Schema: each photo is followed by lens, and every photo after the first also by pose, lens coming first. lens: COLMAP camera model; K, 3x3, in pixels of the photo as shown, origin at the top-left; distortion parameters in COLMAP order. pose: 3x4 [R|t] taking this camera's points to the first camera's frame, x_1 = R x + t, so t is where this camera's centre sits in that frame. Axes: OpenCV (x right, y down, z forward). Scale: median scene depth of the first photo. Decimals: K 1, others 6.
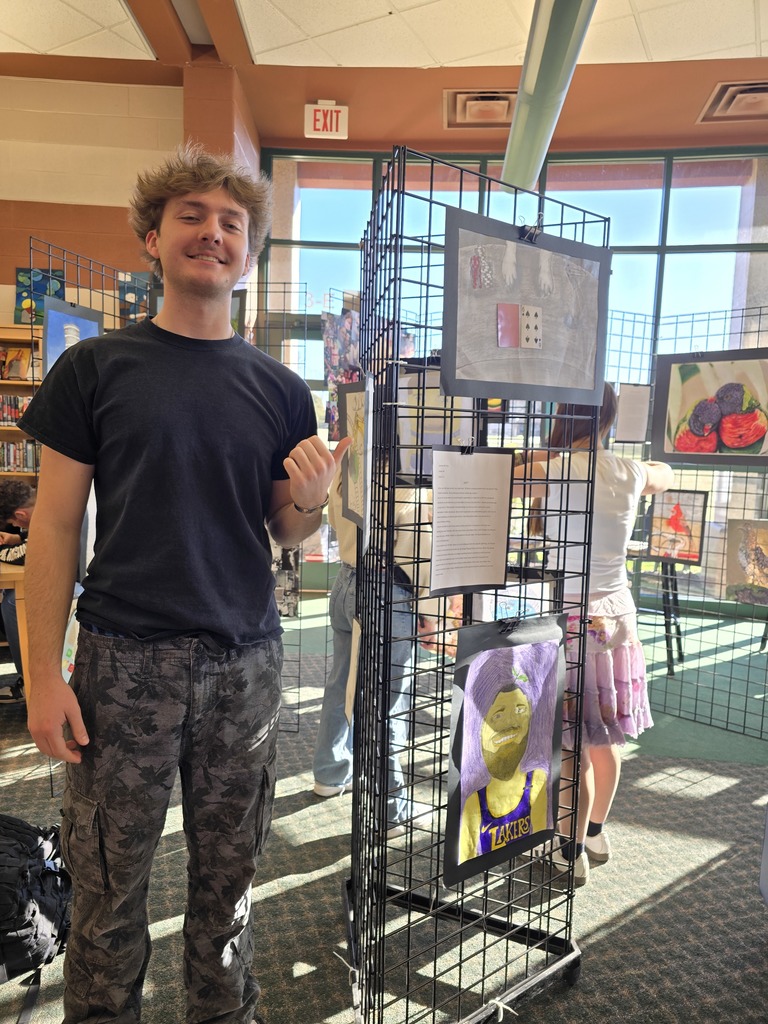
lens RADIAL K [[680.5, 0, 384.0], [0, 680.5, 512.0], [0, 0, 1]] dist [0.006033, -0.001064]
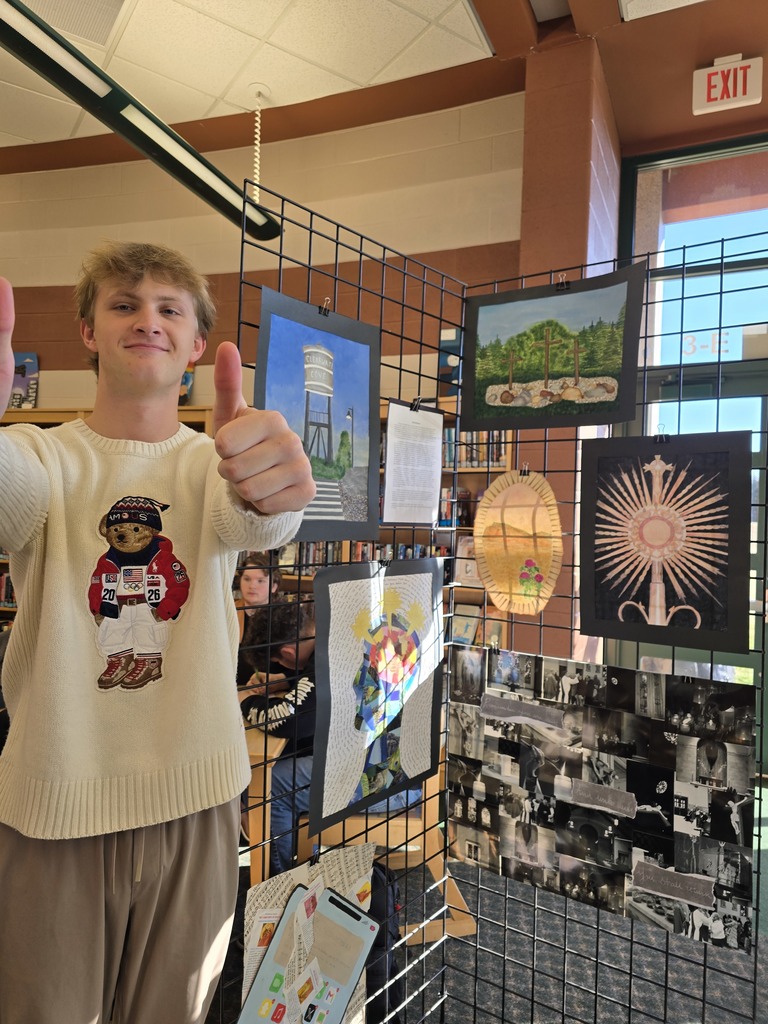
lens RADIAL K [[680.5, 0, 384.0], [0, 680.5, 512.0], [0, 0, 1]] dist [0.006033, -0.001064]
pose [[0.889916, -0.007885, -0.456056, -0.113895], [-0.052329, 0.991484, -0.119255, -0.055925], [0.453112, 0.129992, 0.881925, 0.395123]]
